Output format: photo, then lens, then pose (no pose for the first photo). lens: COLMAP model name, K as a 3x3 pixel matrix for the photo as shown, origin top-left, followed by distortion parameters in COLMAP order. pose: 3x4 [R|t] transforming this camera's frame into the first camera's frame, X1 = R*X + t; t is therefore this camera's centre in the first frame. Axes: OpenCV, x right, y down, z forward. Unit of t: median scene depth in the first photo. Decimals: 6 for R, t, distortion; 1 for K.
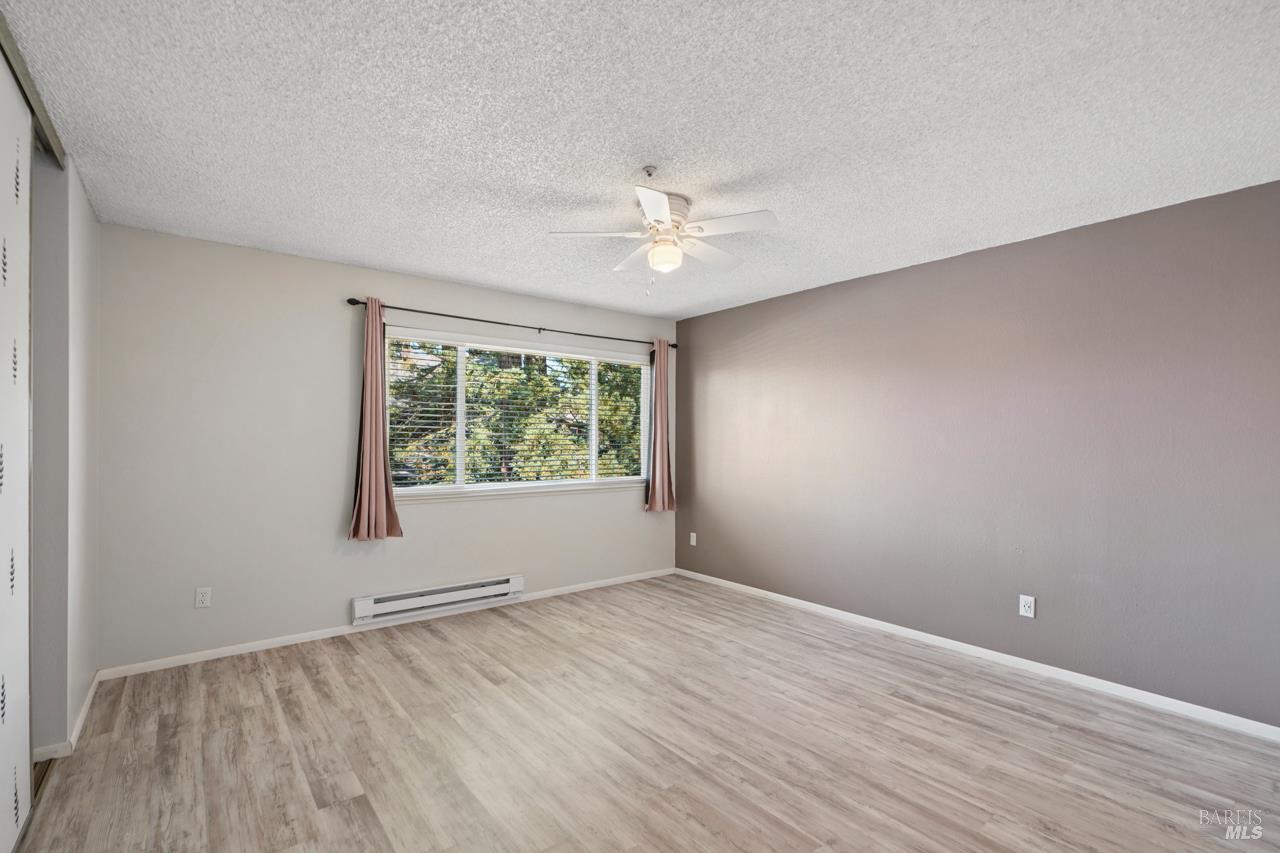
lens RADIAL K [[577.5, 0, 643.3], [0, 577.5, 438.0], [0, 0, 1]] dist [-0.002132, 0.001097]
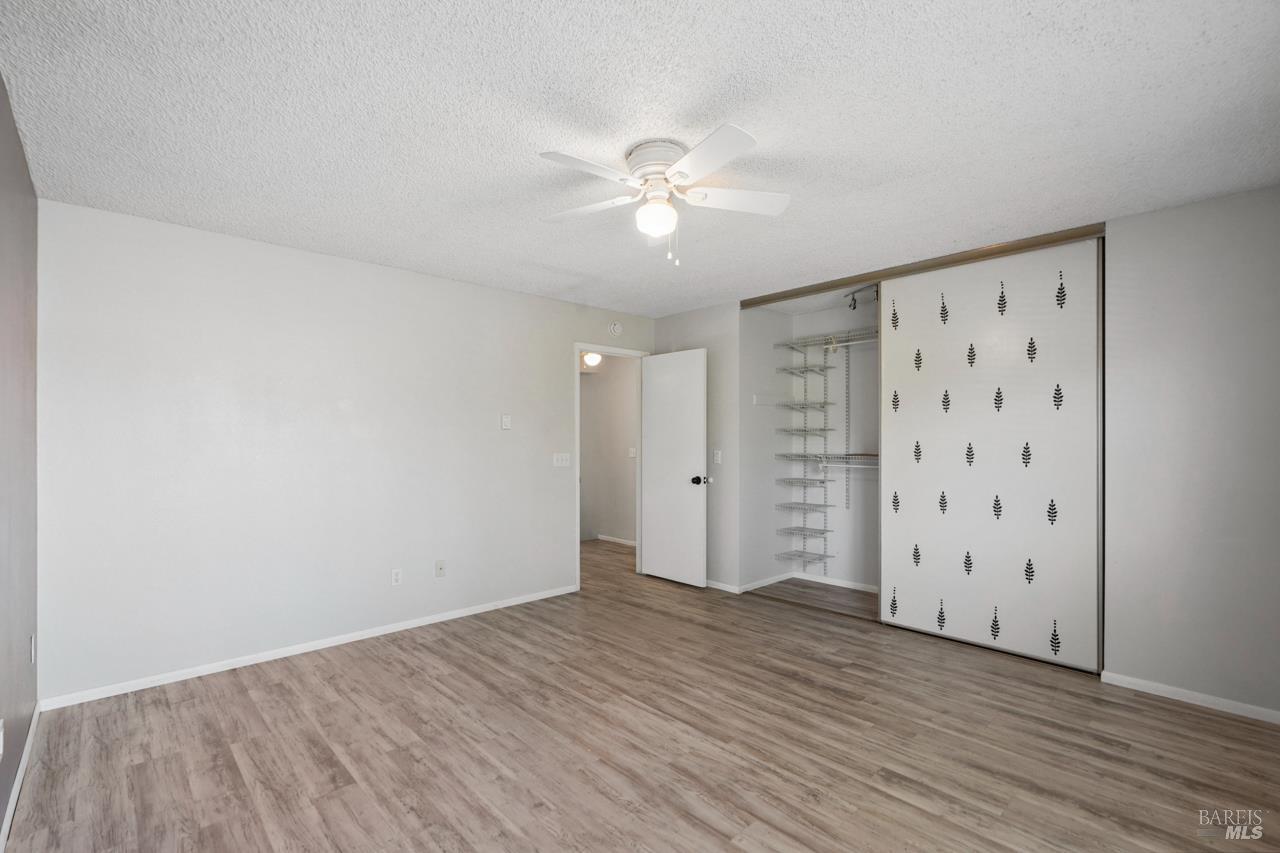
lens RADIAL K [[577.5, 0, 643.3], [0, 577.5, 438.0], [0, 0, 1]] dist [-0.002132, 0.001097]
pose [[-0.996475, -0.003410, -0.083815, 0.115266], [-0.002728, 0.999962, -0.008243, 0.009802], [0.083840, -0.007986, -0.996447, 1.679956]]
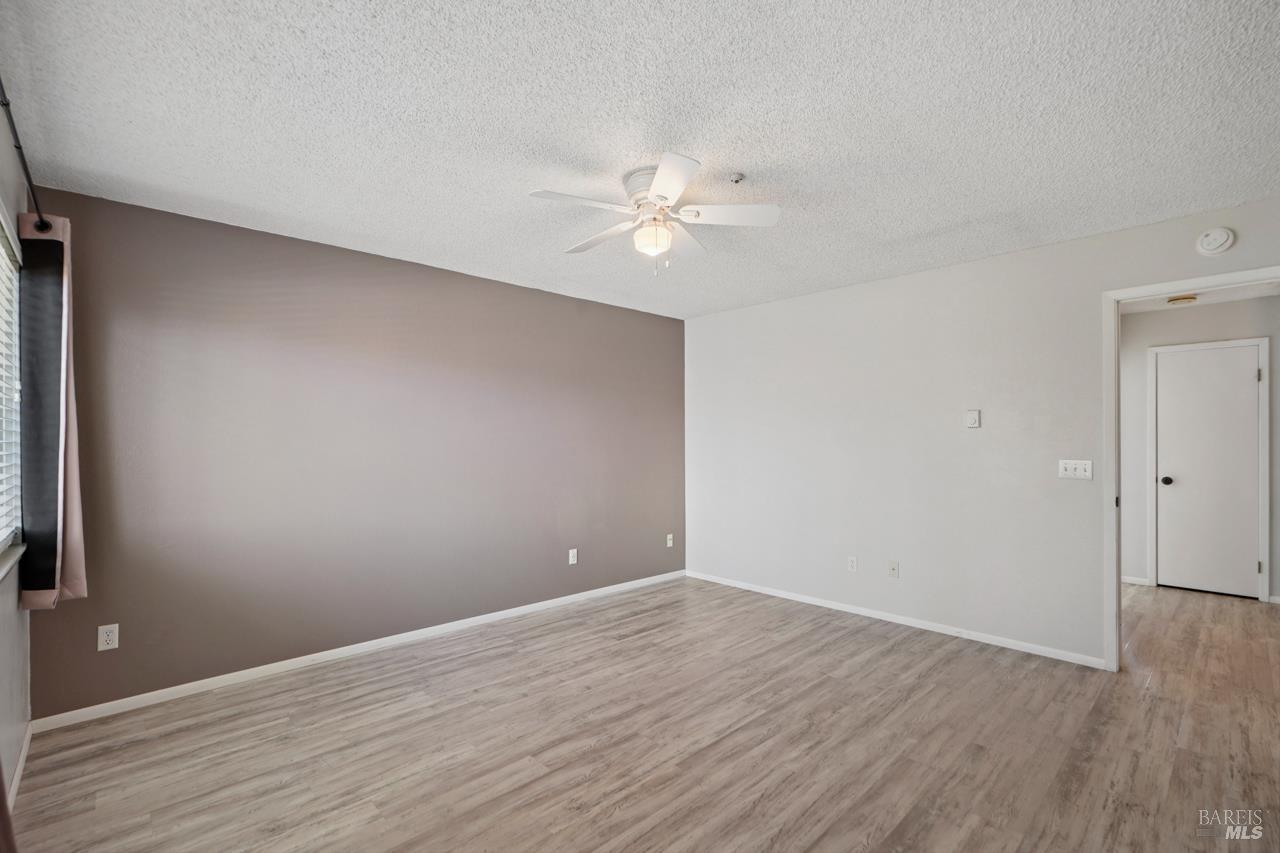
lens RADIAL K [[577.5, 0, 643.3], [0, 577.5, 438.0], [0, 0, 1]] dist [-0.002132, 0.001097]
pose [[-0.092017, -0.000302, 0.995757, -0.798706], [-0.002924, 0.999996, 0.000033, 0.000804], [-0.995753, -0.002908, -0.092017, 1.011425]]
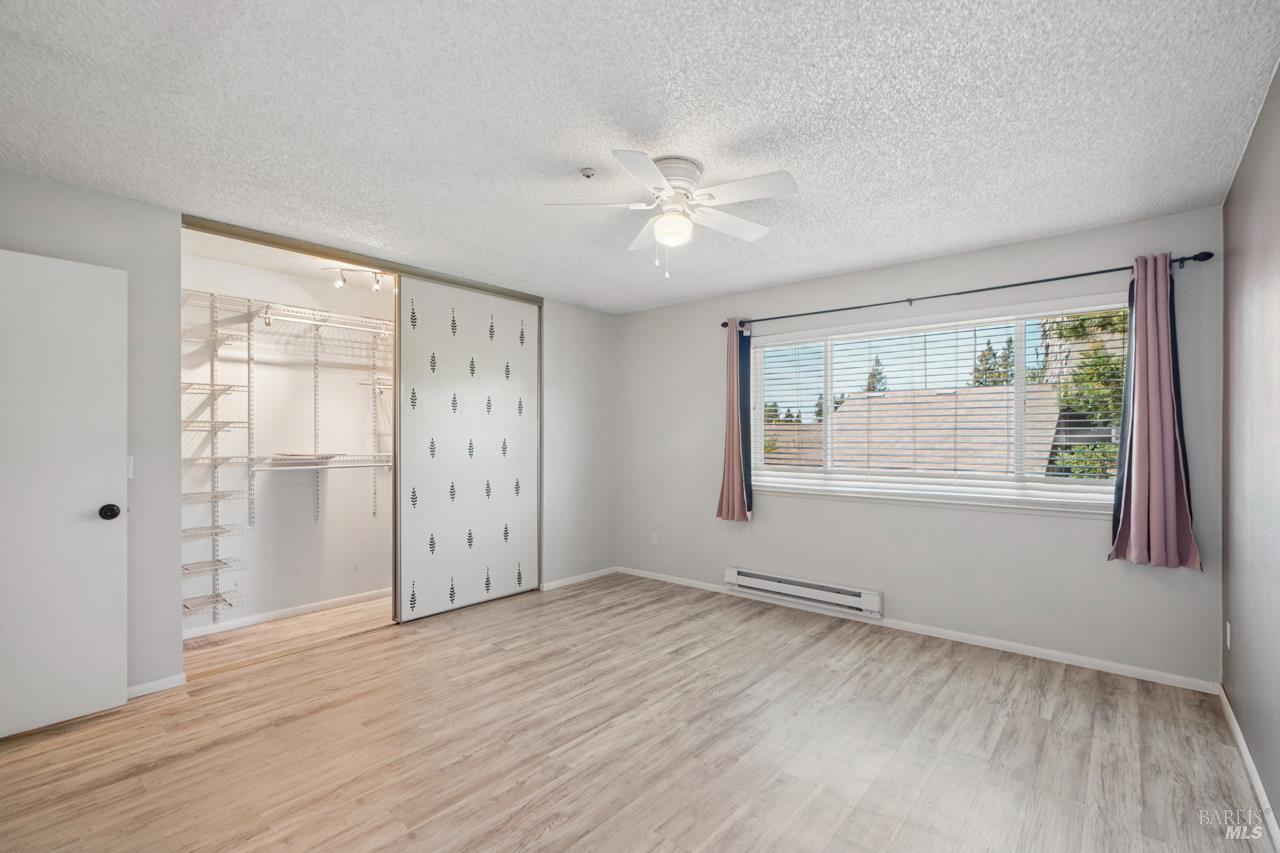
lens RADIAL K [[583.9, 0, 641.9], [0, 583.9, 439.2], [0, 0, 1]] dist [0.001518, 0.000426]
pose [[0.195003, -0.000351, -0.980803, 0.834744], [0.004617, 0.999989, 0.000560, 0.008766], [0.980792, -0.004638, 0.195002, 0.714285]]
